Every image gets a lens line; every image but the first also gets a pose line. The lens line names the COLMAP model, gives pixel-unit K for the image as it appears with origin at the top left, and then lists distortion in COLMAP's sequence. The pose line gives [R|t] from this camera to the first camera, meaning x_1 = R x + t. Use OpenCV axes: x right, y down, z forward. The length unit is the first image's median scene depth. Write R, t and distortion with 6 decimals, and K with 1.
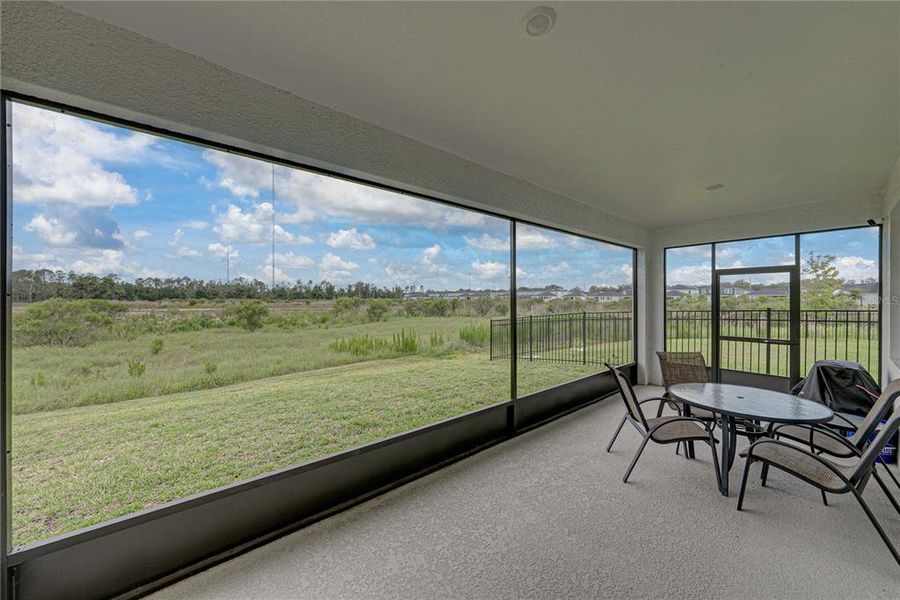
lens RADIAL K [[309.3, 0, 451.8], [0, 309.3, 299.4], [0, 0, 1]] dist [0.000926, -0.000218]
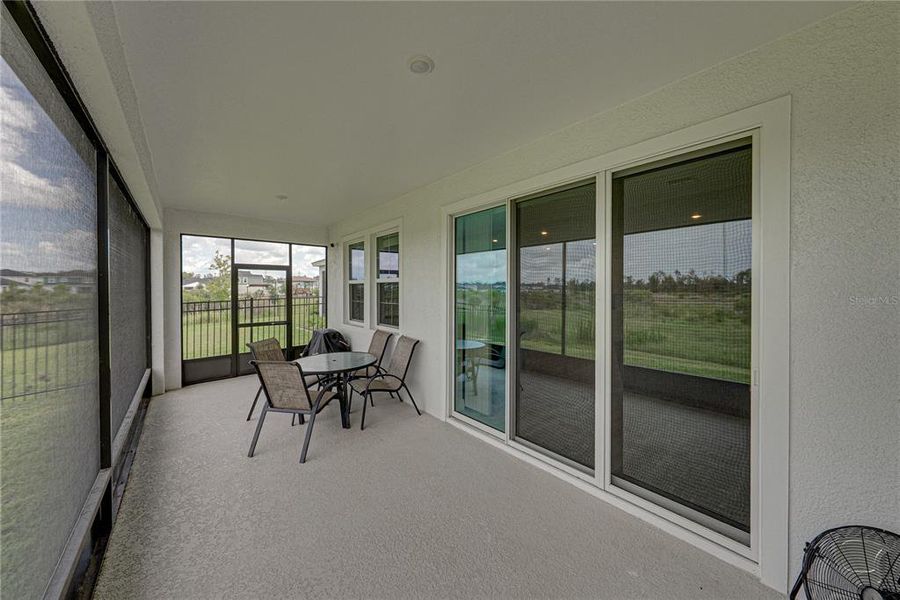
lens RADIAL K [[309.3, 0, 458.7], [0, 309.3, 292.7], [0, 0, 1]] dist [0.000926, -0.000218]
pose [[-0.045229, -0.008769, 0.998938, -0.272600], [0.000914, 0.999961, 0.008820, -0.001427], [-0.998976, 0.001312, -0.045219, 0.264977]]
